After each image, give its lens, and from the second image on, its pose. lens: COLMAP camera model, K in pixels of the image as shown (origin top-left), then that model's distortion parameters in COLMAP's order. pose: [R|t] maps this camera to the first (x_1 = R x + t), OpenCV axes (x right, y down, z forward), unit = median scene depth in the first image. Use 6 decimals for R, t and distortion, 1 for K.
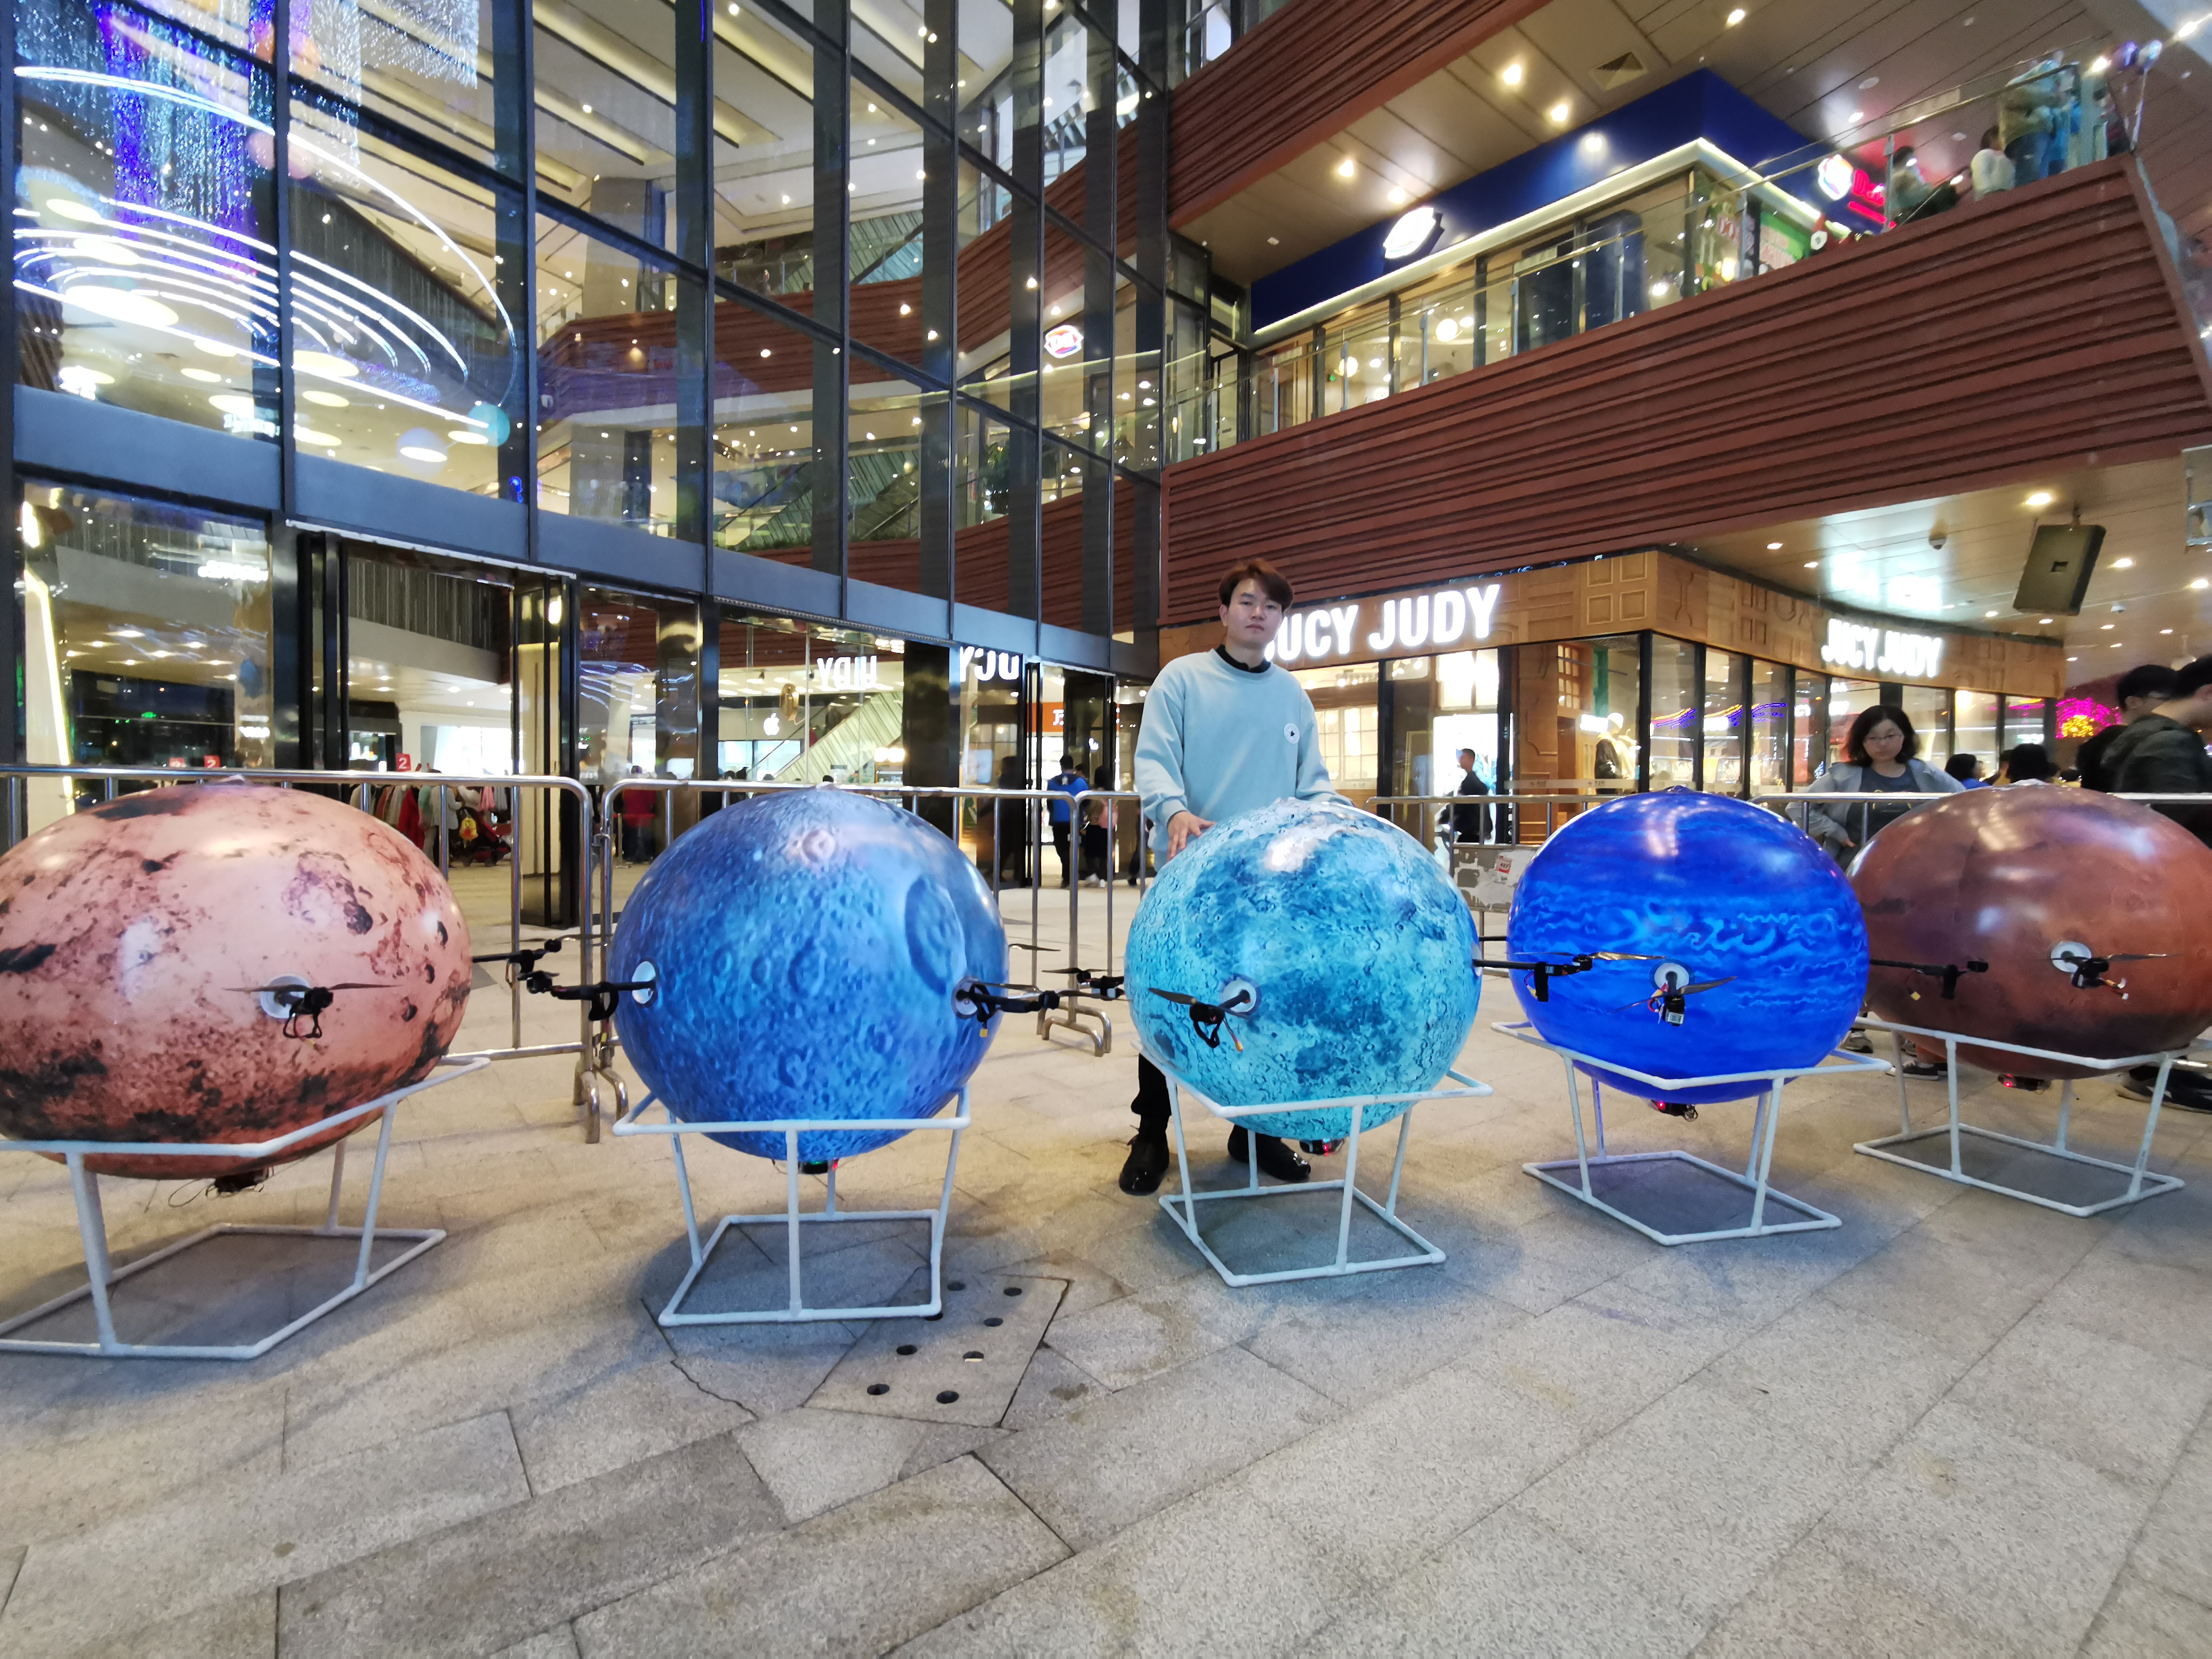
lens RADIAL K [[1061.7, 0, 1187.8], [0, 1061.7, 861.8], [0, 0, 1]] dist [-0.087029, 0.077925]
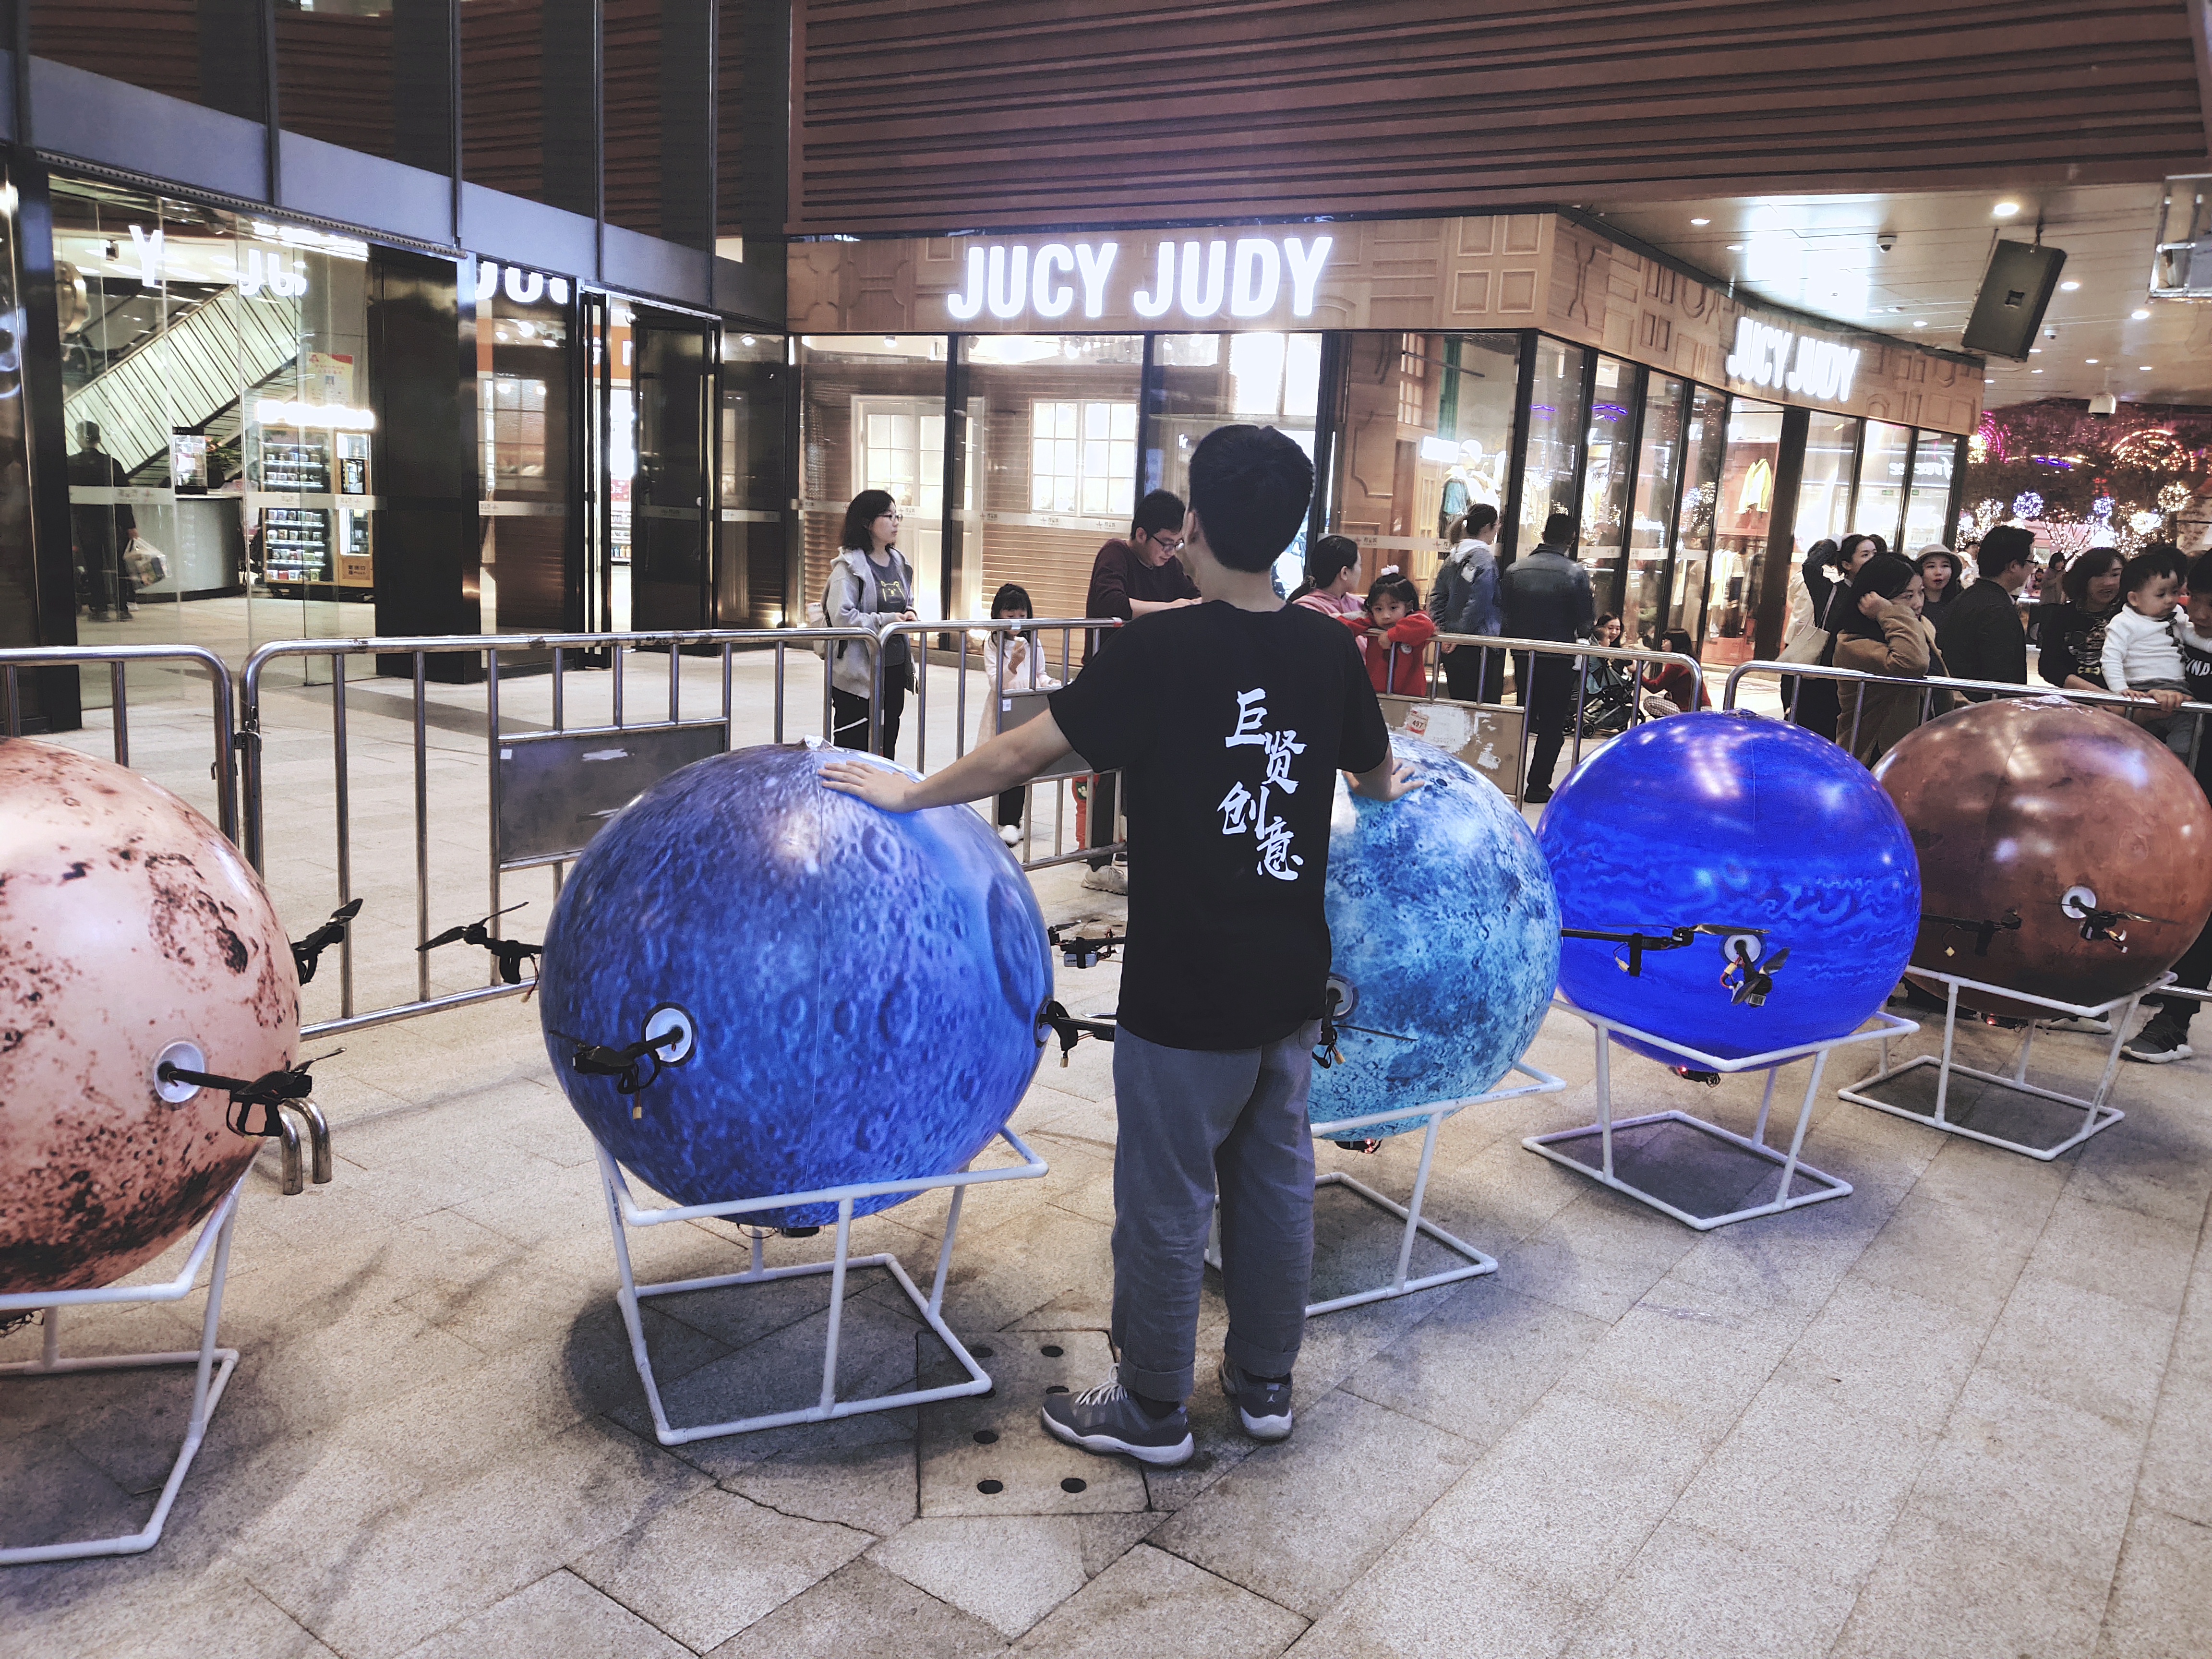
lens RADIAL K [[1785.9, 0, 1106.0], [0, 1785.9, 829.5], [0, 0, 1]] dist [-0.081237, 0.087544]
pose [[0.953732, -0.009726, 0.300499, -0.518911], [-0.045309, 0.983413, 0.175631, -0.233826], [-0.297223, -0.181120, 0.937472, -0.243880]]
